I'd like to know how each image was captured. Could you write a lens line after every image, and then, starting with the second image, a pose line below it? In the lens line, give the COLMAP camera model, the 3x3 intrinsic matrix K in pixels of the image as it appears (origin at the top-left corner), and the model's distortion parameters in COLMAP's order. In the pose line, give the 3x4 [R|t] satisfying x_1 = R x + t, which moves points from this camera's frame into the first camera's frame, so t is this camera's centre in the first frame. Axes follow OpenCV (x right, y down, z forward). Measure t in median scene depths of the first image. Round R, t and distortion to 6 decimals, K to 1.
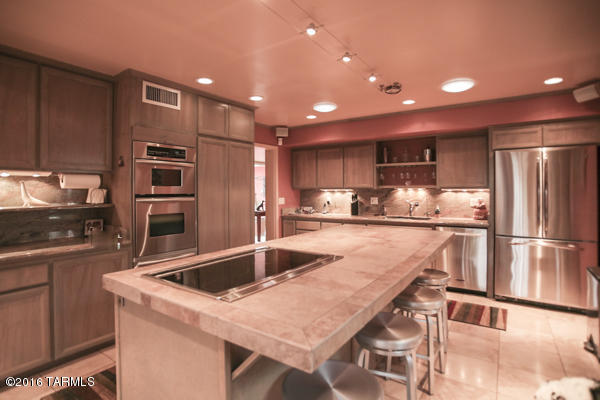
lens RADIAL K [[305.3, 0, 284.8], [0, 305.3, 187.9], [0, 0, 1]] dist [-0.068244, 0.024657]
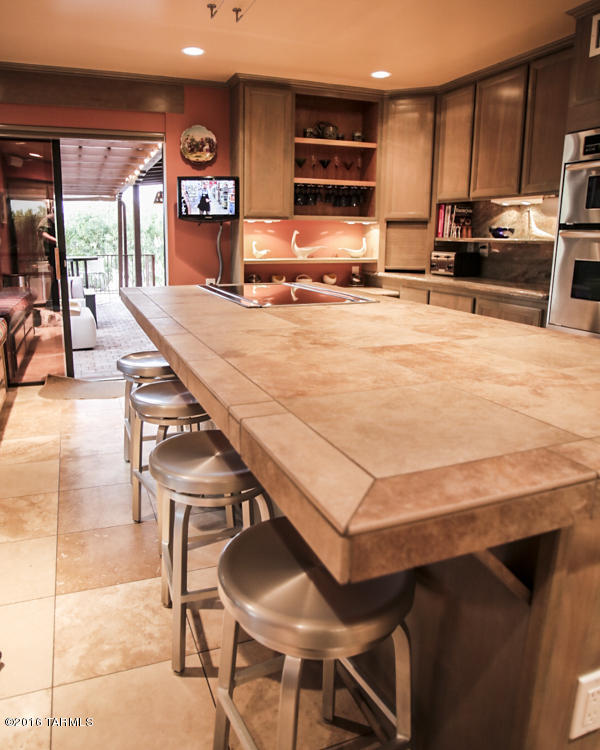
lens RADIAL K [[556.8, 0, 299.7], [0, 556.8, 371.6], [0, 0, 1]] dist [-0.094602, 0.034099]
pose [[-0.530766, 0.194951, -0.824792, 0.666776], [0.003339, 0.973658, 0.227988, 0.058237], [0.847512, 0.118254, -0.517436, 1.012709]]
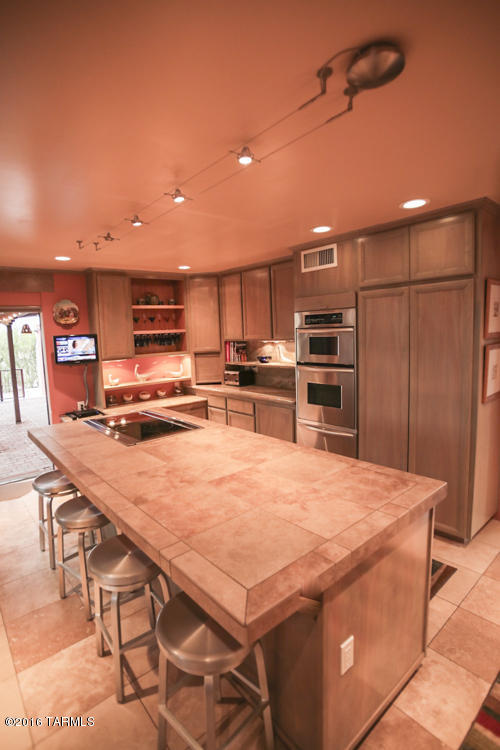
lens RADIAL K [[381.6, 0, 254.0], [0, 381.6, 375.8], [0, 0, 1]] dist [-0.068244, 0.024657]
pose [[-0.223136, 0.126229, -0.966580, 0.785145], [0.046248, 0.991834, 0.118851, -0.088901], [0.973690, -0.018182, -0.227152, 1.015892]]
